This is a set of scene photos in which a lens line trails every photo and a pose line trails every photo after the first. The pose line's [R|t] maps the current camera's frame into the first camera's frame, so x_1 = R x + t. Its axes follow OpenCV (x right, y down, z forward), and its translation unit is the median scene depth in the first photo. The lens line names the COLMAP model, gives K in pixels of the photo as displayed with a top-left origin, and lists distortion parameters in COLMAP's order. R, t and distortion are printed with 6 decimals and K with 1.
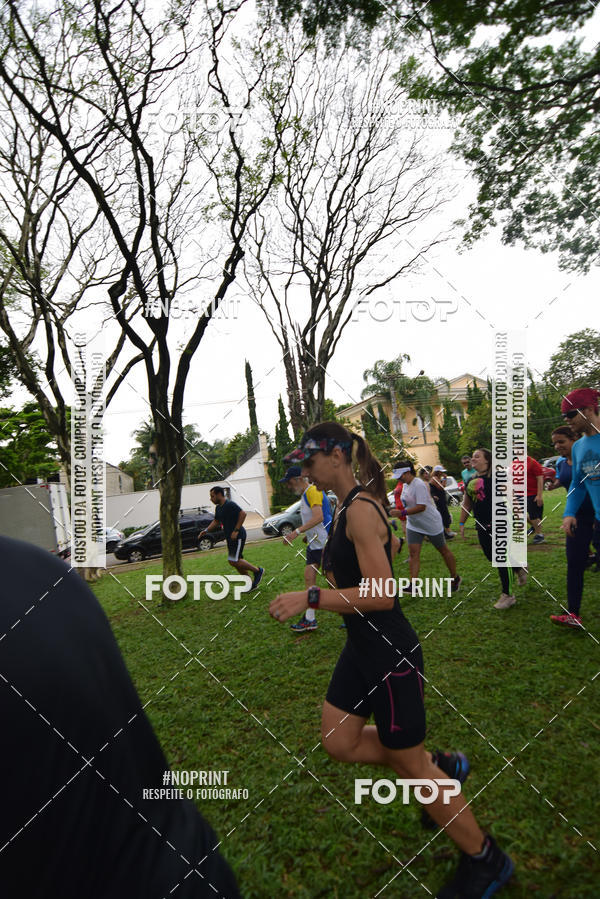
lens RADIAL K [[439.2, 0, 299.5], [0, 439.2, 457.8], [0, 0, 1]] dist [-0.011471, -0.005392]
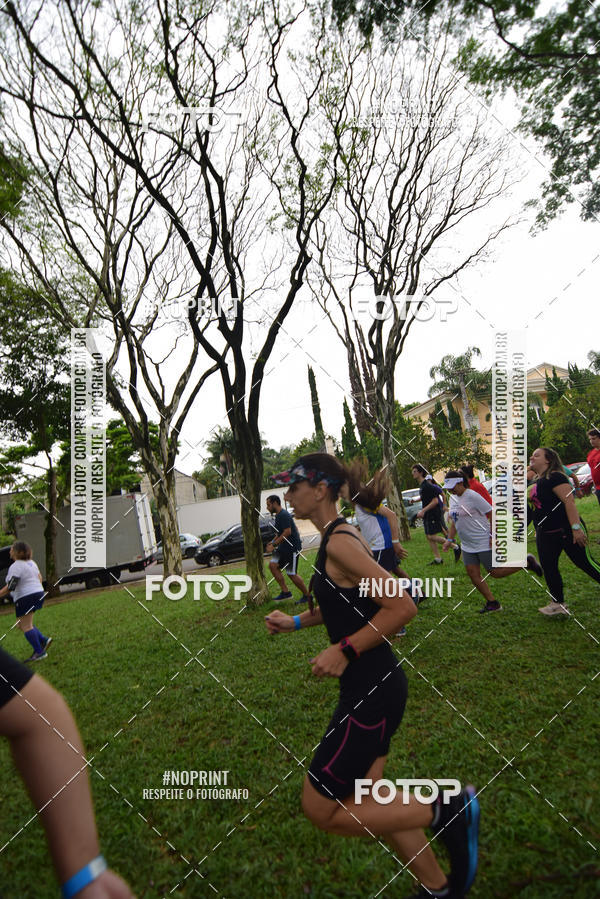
lens RADIAL K [[439.2, 0, 297.5], [0, 439.2, 458.3], [0, 0, 1]] dist [-0.011471, -0.005392]
pose [[0.987422, -0.041993, -0.152427, -0.012686], [0.040634, 0.999102, -0.012019, 0.001904], [0.152795, 0.005674, 0.988242, -0.000847]]
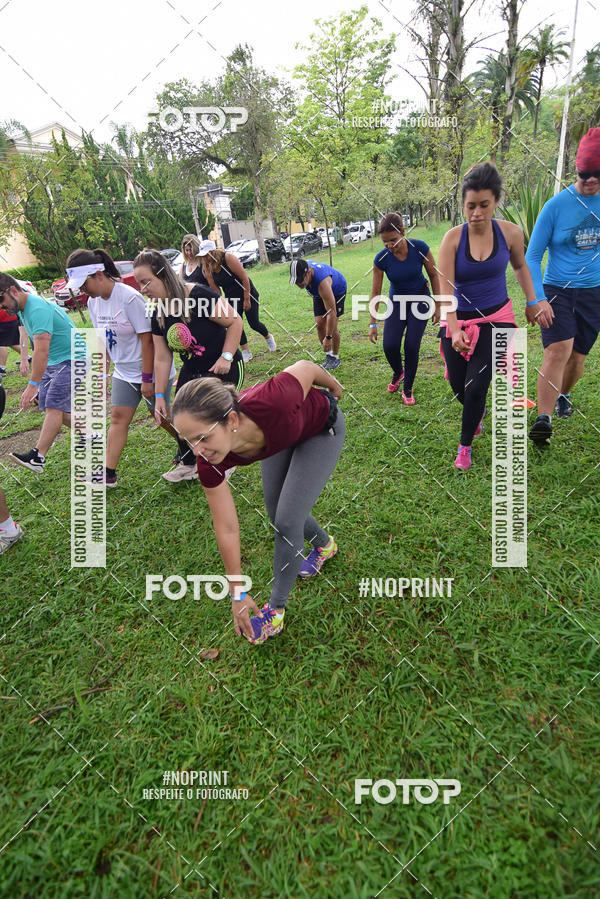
lens RADIAL K [[439.2, 0, 299.7], [0, 439.2, 453.7], [0, 0, 1]] dist [-0.011471, -0.005392]
pose [[0.726199, -0.256461, 0.637858, 0.244475], [-0.044685, 0.908244, 0.416047, -0.022523], [-0.686031, -0.330636, 0.648106, 0.212936]]
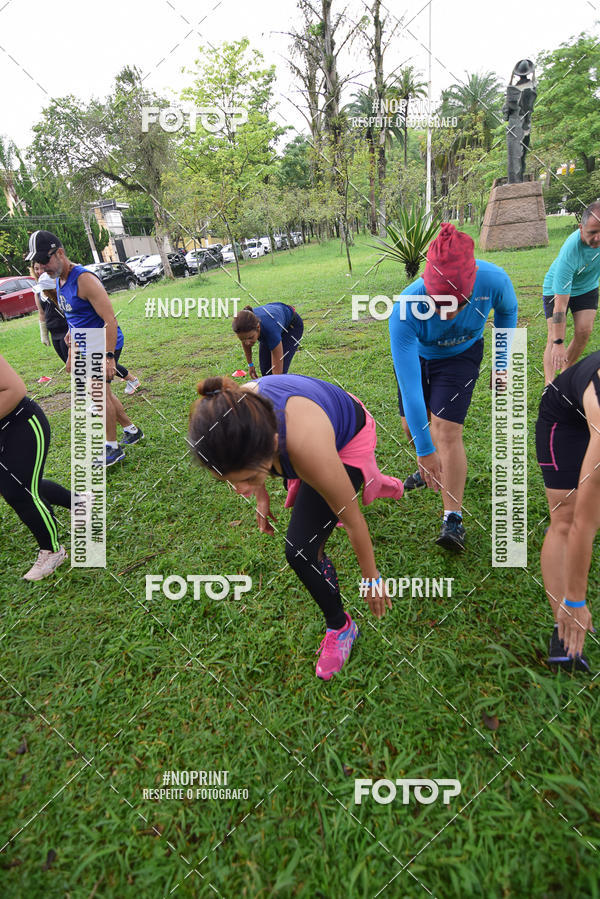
lens RADIAL K [[439.2, 0, 300.2], [0, 439.2, 454.2], [0, 0, 1]] dist [-0.011471, -0.005392]
pose [[0.560956, -0.294627, 0.773643, 0.170685], [-0.039269, 0.924004, 0.380362, -0.013529], [-0.826914, -0.243746, 0.506755, 0.182586]]
